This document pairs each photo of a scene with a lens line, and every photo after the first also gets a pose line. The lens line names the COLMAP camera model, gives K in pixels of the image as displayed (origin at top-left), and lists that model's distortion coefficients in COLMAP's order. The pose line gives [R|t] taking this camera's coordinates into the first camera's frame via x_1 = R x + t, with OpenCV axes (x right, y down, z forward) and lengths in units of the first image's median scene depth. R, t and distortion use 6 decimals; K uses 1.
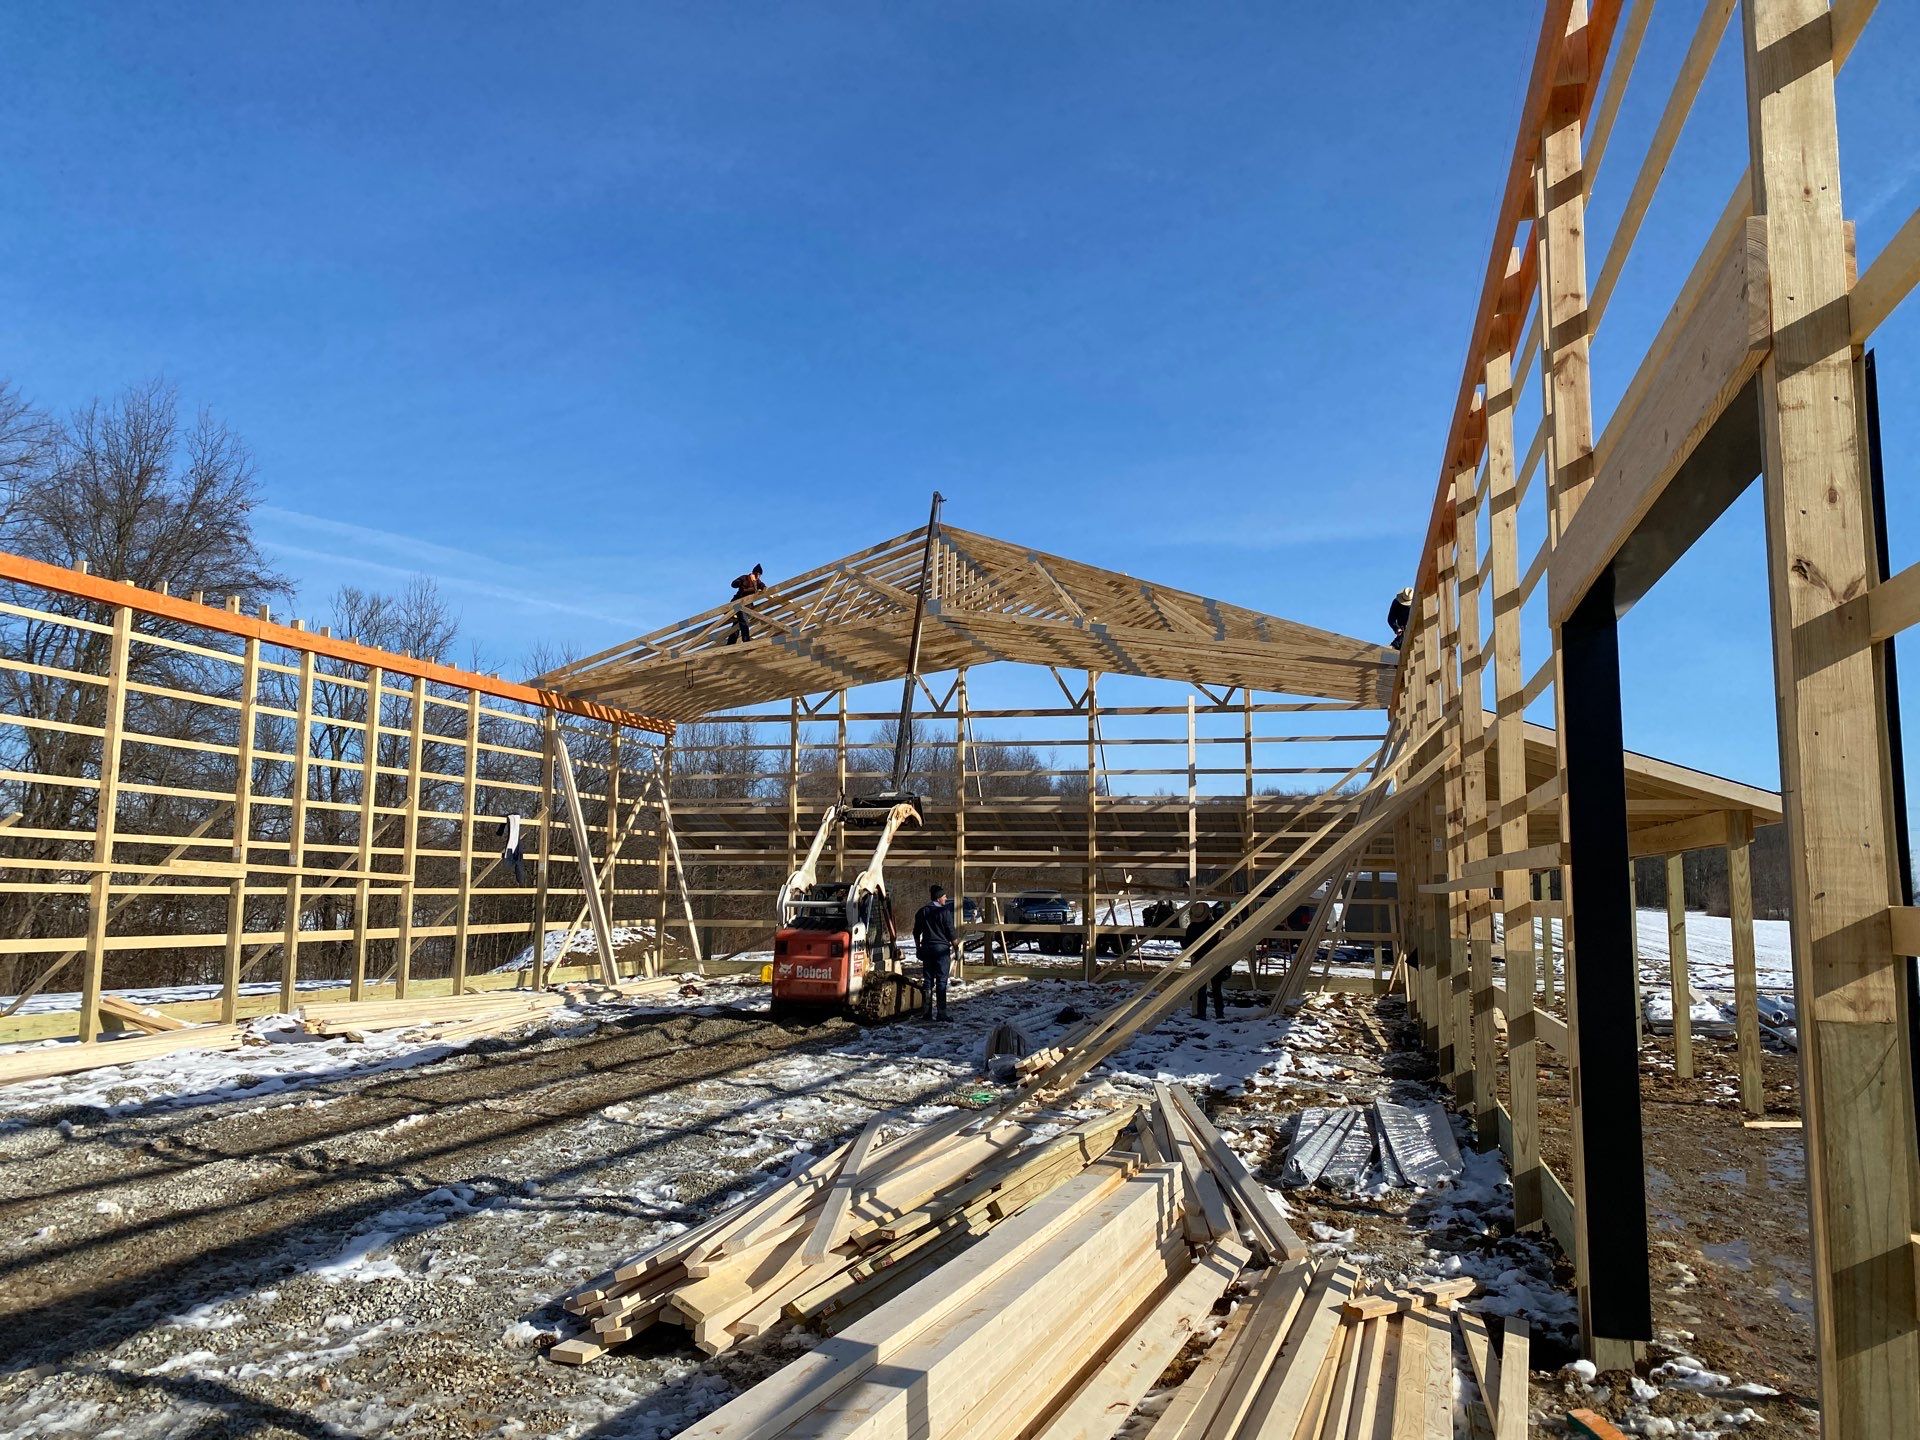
lens RADIAL K [[1539.9, 0, 960.0], [0, 1539.9, 720.0], [0, 0, 1]] dist [0.176732, -0.504861]
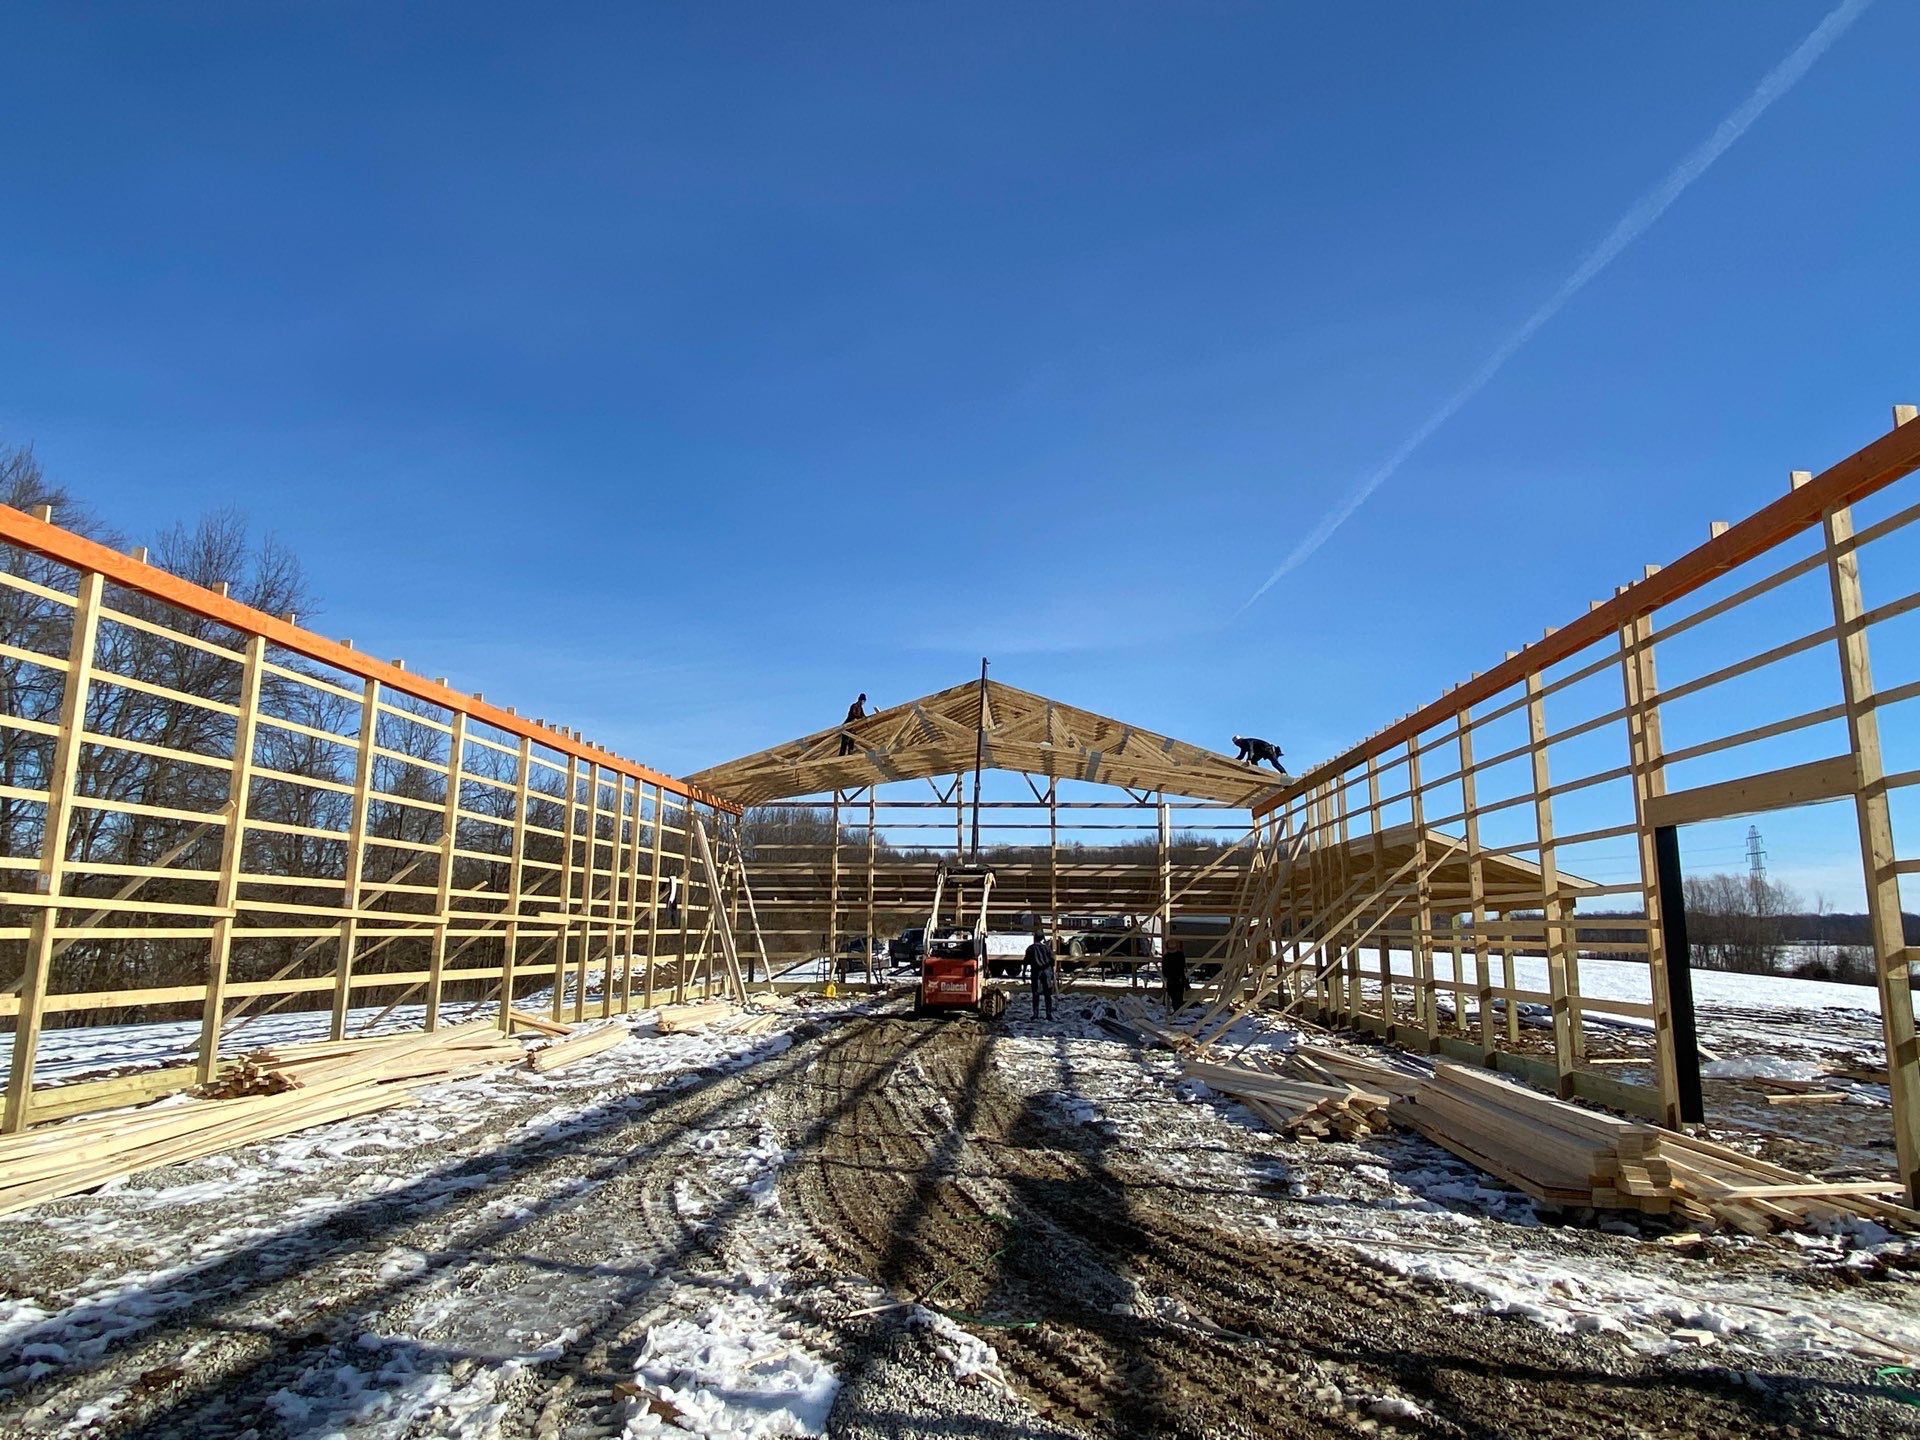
lens RADIAL K [[1245.1, 0, 1016.6], [0, 1245.1, 718.5], [0, 0, 1]] dist [0.034339, -0.018836]
pose [[0.977188, 0.032353, 0.209899, -0.217532], [-0.020667, 0.998124, -0.057630, -0.020773], [-0.211370, 0.051978, 0.976023, -0.151127]]
